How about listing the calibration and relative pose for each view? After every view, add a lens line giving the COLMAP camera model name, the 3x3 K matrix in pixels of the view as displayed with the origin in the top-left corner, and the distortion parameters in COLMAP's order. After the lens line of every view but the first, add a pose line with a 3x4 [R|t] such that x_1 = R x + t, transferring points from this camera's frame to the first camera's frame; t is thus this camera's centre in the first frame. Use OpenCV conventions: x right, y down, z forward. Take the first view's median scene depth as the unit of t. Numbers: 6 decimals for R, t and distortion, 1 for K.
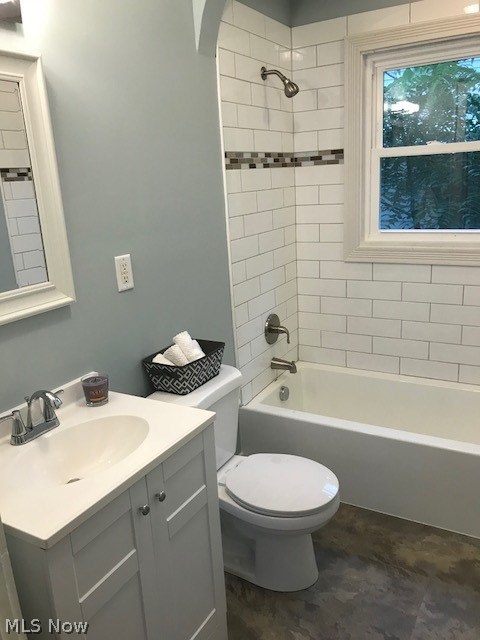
lens RADIAL K [[533.1, 0, 240.0], [0, 533.1, 320.0], [0, 0, 1]] dist [0.003685, 0.009311]
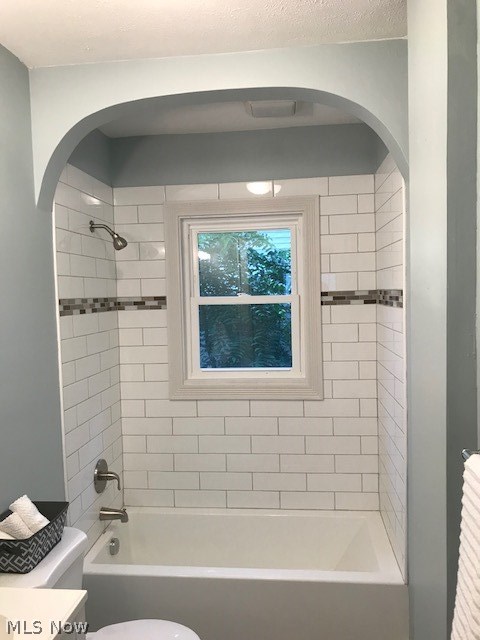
lens RADIAL K [[525.4, 0, 240.0], [0, 525.4, 320.0], [0, 0, 1]] dist [0.121580, -0.174591]
pose [[0.916455, 0.010457, 0.400001, -0.097936], [0.081524, 0.973811, -0.212240, -0.033056], [-0.391744, 0.227118, 0.891602, -0.008450]]
